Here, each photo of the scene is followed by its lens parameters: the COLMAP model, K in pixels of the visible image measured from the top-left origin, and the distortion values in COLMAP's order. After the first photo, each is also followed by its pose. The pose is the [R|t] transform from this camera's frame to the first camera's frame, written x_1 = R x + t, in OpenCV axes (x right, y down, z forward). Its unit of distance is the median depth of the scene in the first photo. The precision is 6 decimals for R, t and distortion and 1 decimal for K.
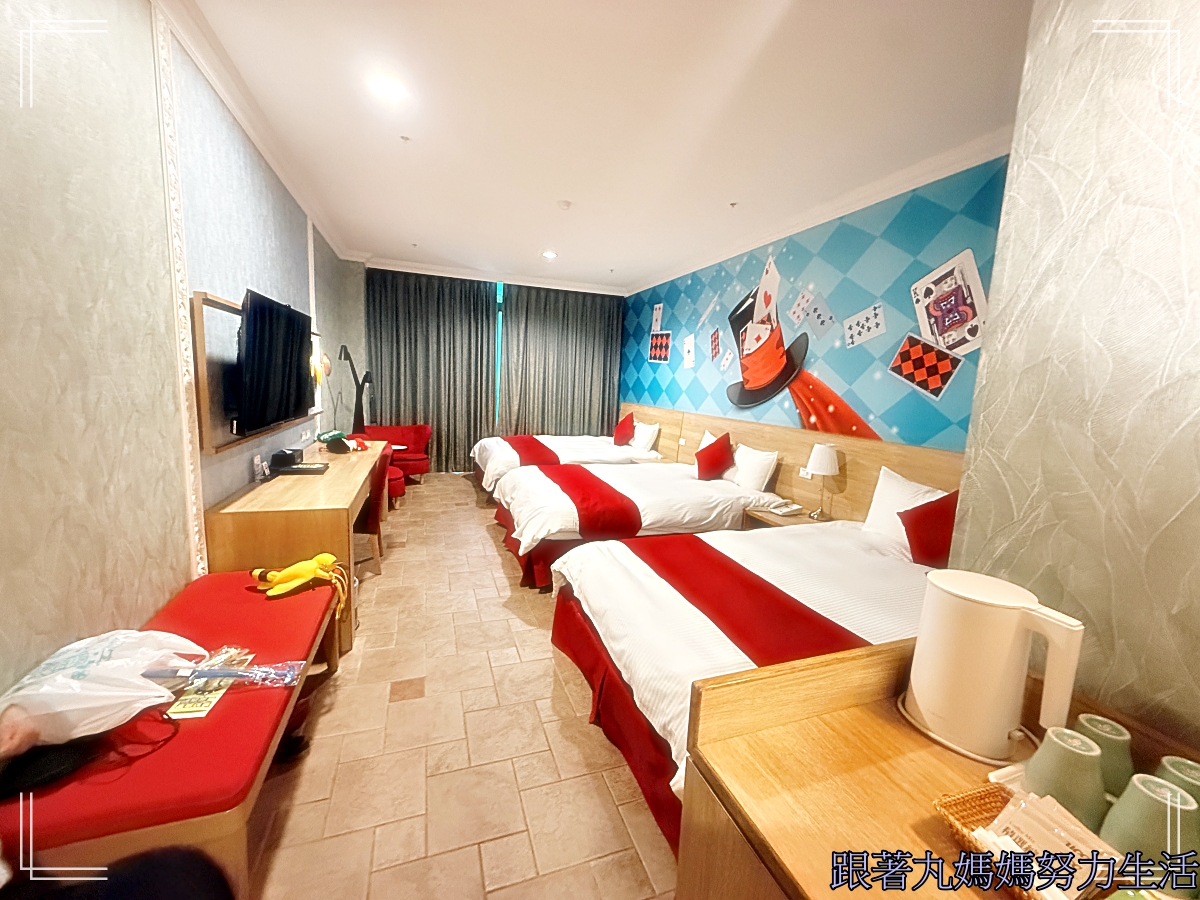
lens RADIAL K [[480.0, 0, 596.6], [0, 480.0, 449.0], [0, 0, 1]] dist [0.000070, -0.000198]
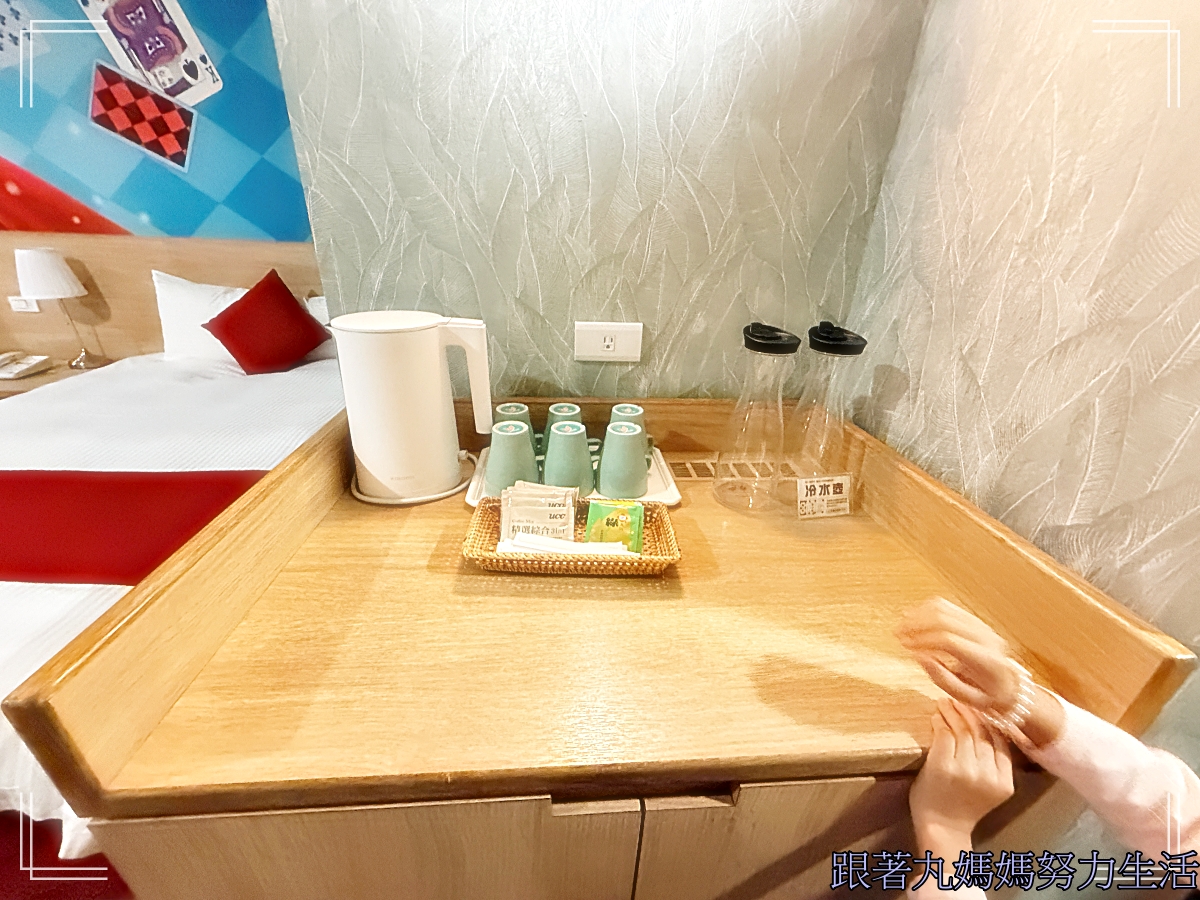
lens RADIAL K [[480.0, 0, 599.0], [0, 480.0, 448.8], [0, 0, 1]] dist [0.000070, -0.000198]
pose [[0.273715, -0.435424, 0.857605, 0.019440], [0.108515, 0.899944, 0.422286, 0.040862], [-0.955670, -0.022523, 0.293578, 0.092797]]
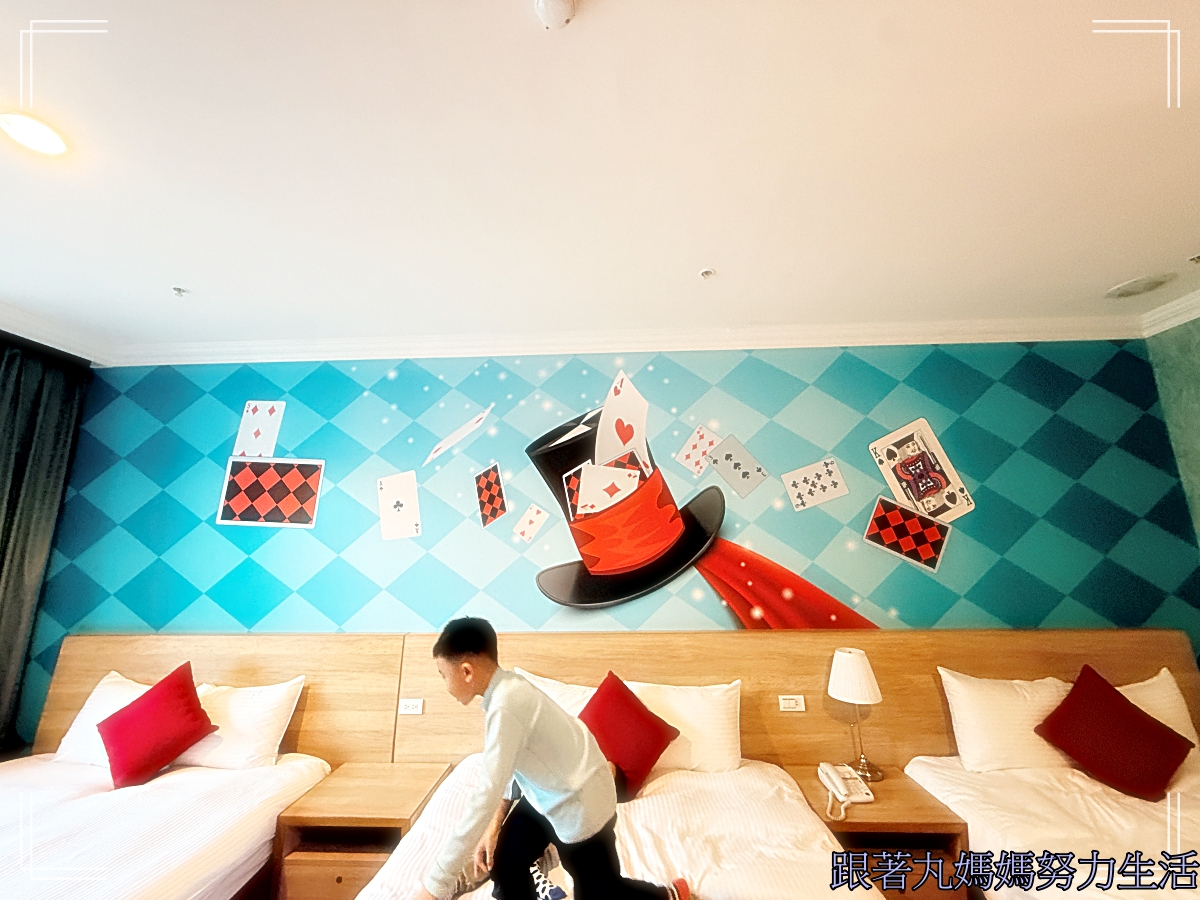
lens RADIAL K [[480.0, 0, 603.2], [0, 480.0, 456.3], [0, 0, 1]] dist [0.000070, -0.000198]
pose [[0.367989, 0.135667, 0.919880, -0.307425], [0.159774, 0.965358, -0.206290, -0.186546], [-0.916000, 0.222885, 0.333565, 1.016596]]
